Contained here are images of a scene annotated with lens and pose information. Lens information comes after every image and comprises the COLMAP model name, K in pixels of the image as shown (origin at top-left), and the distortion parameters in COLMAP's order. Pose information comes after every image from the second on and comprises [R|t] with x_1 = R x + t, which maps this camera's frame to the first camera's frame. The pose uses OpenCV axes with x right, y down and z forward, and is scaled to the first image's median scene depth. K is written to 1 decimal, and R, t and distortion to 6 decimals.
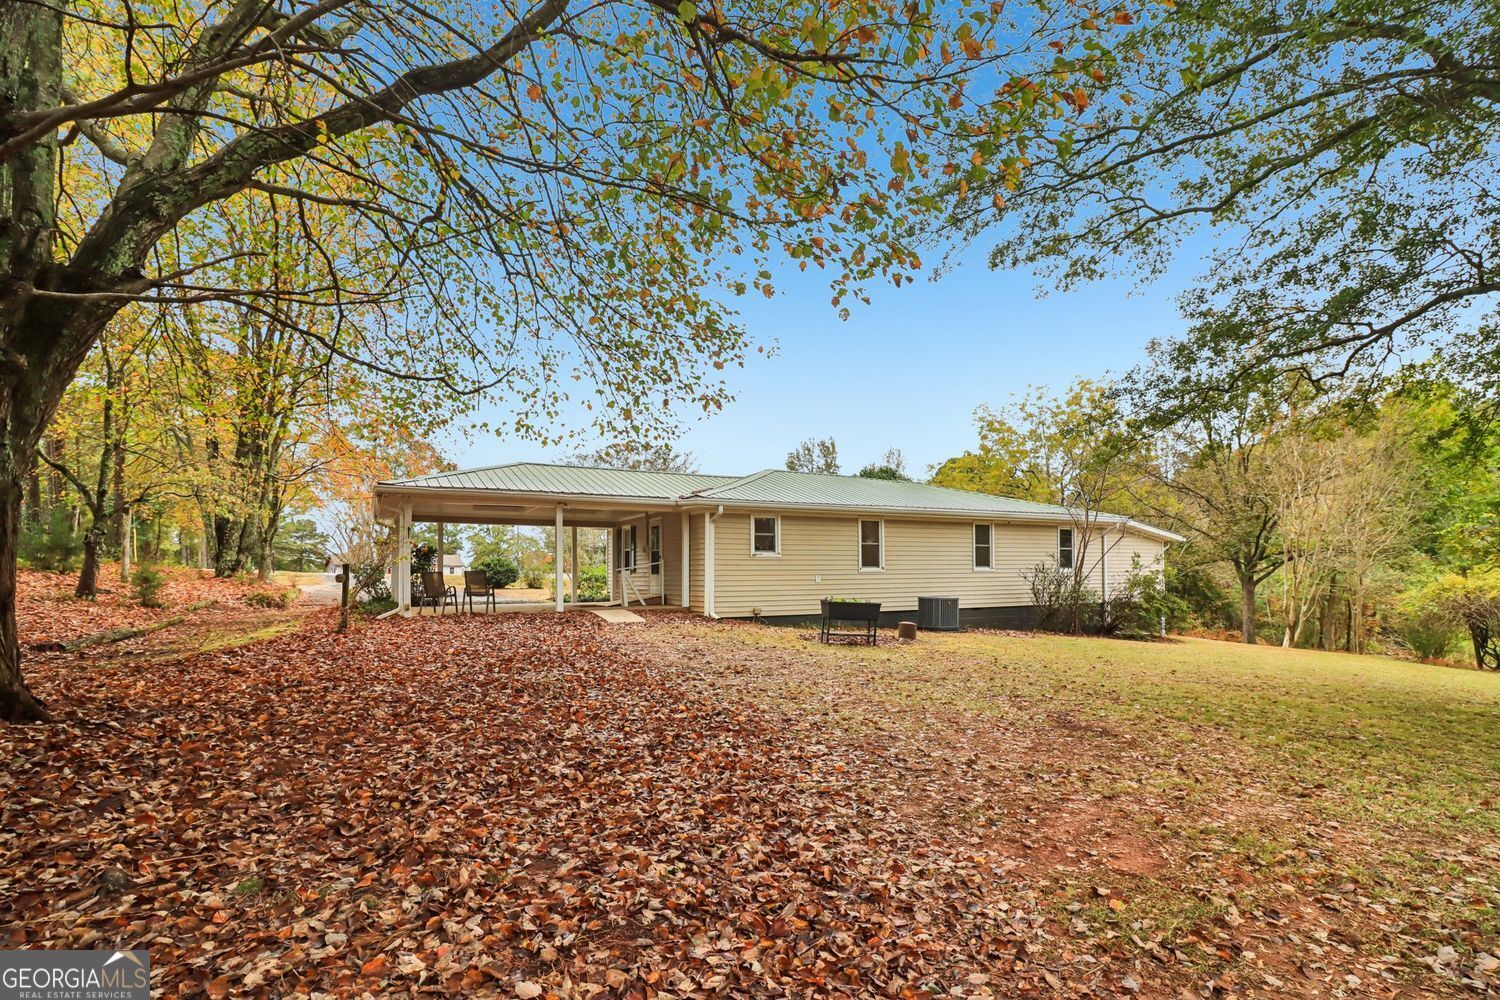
lens RADIAL K [[720.0, 0, 794.4], [0, 720.0, 450.3], [0, 0, 1]] dist [-0.030438, -0.000057]
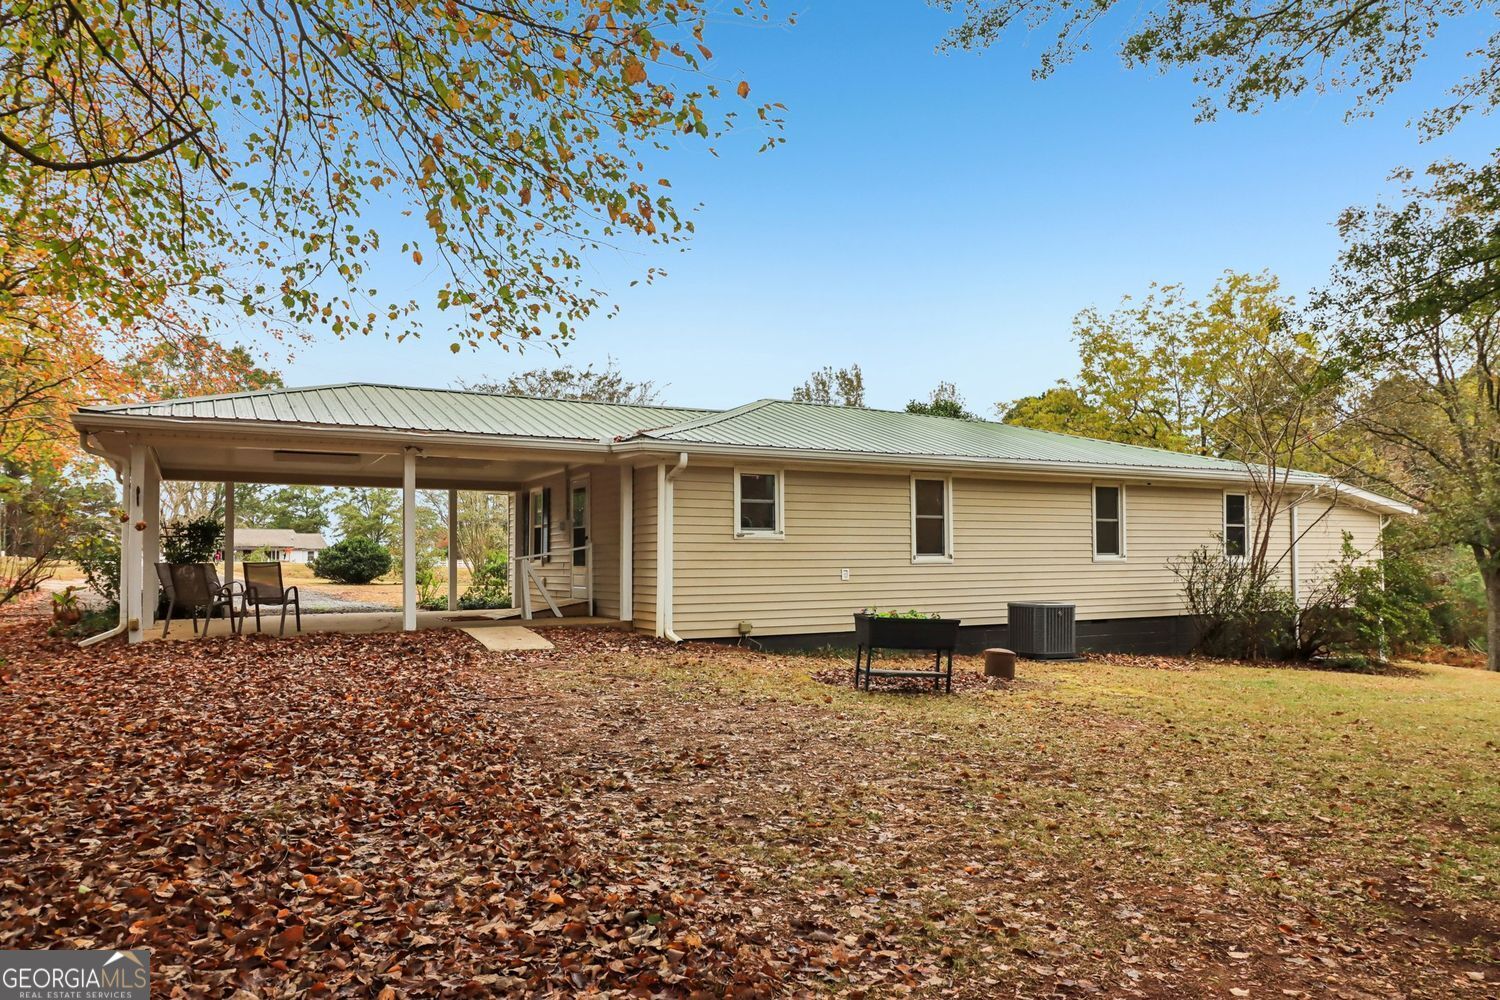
lens RADIAL K [[1029.3, 0, 750.0], [0, 1029.3, 500.0], [0, 0, 1]] dist [-0.104282, -0.000813]
pose [[0.998708, 0.000260, -0.050809, -0.003585], [0.005410, 0.993758, 0.111427, 0.018353], [0.050521, -0.111557, 0.992473, 0.134404]]
